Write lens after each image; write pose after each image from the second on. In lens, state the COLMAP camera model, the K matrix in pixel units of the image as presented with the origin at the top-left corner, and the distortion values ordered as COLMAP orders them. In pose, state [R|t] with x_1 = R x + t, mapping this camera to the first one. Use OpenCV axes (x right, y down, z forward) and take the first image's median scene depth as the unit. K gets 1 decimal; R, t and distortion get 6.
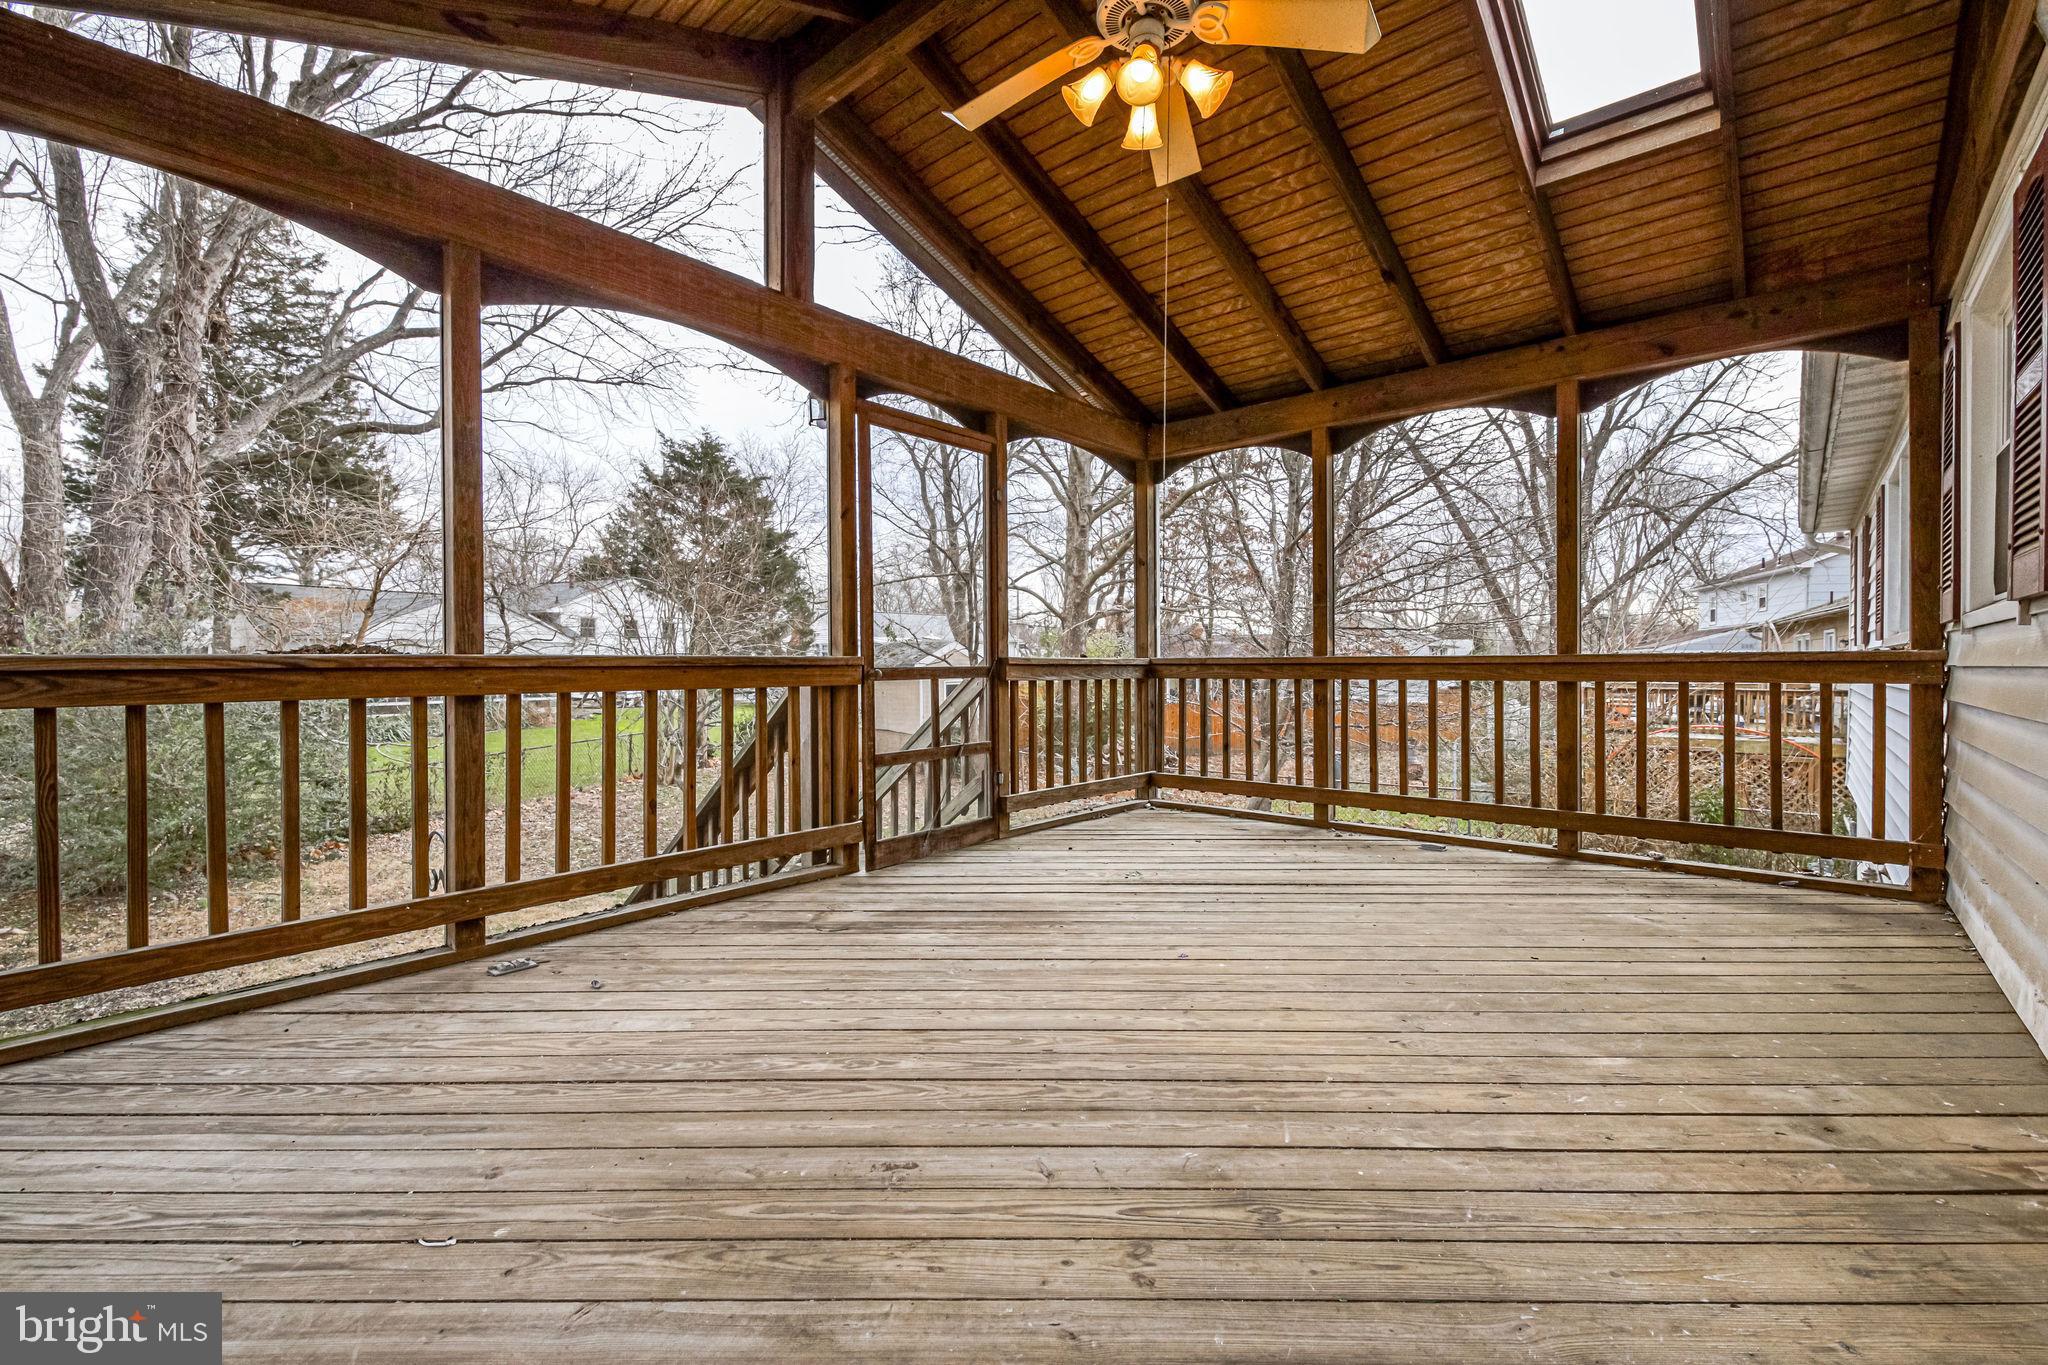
lens RADIAL K [[853.8, 0, 1025.9], [0, 853.8, 666.8], [0, 0, 1]] dist [0.002058, 0.000257]
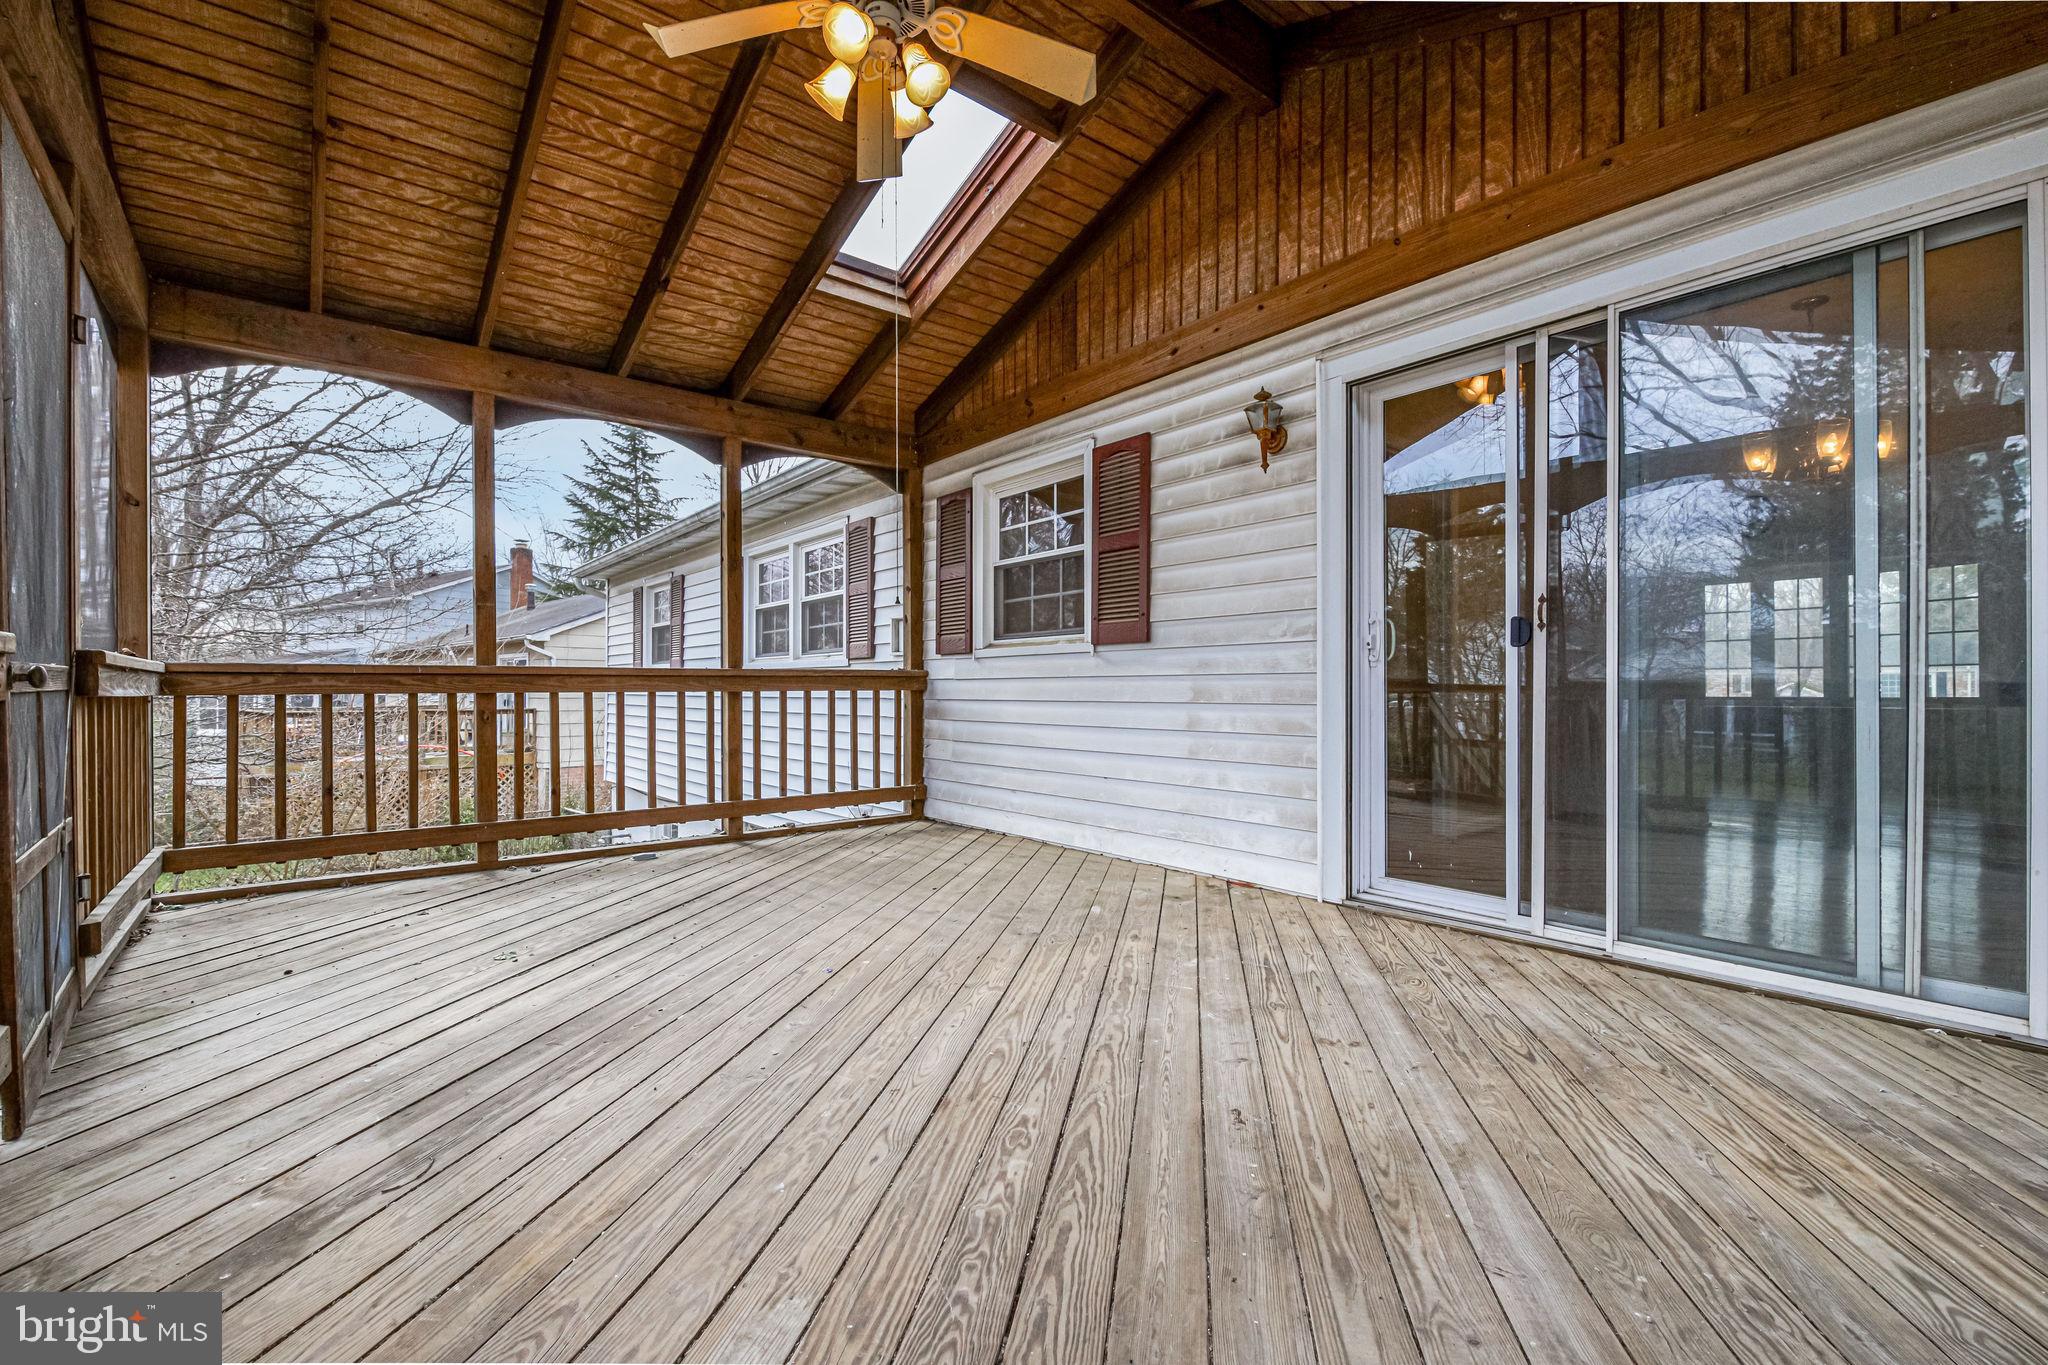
lens RADIAL K [[846.2, 0, 1022.7], [0, 846.2, 708.2], [0, 0, 1]] dist [0.001845, 0.000059]
pose [[0.199608, -0.027924, 0.979478, -0.630105], [-0.001547, 0.999584, 0.028813, 0.008133], [-0.979875, -0.007266, 0.199482, 0.520975]]
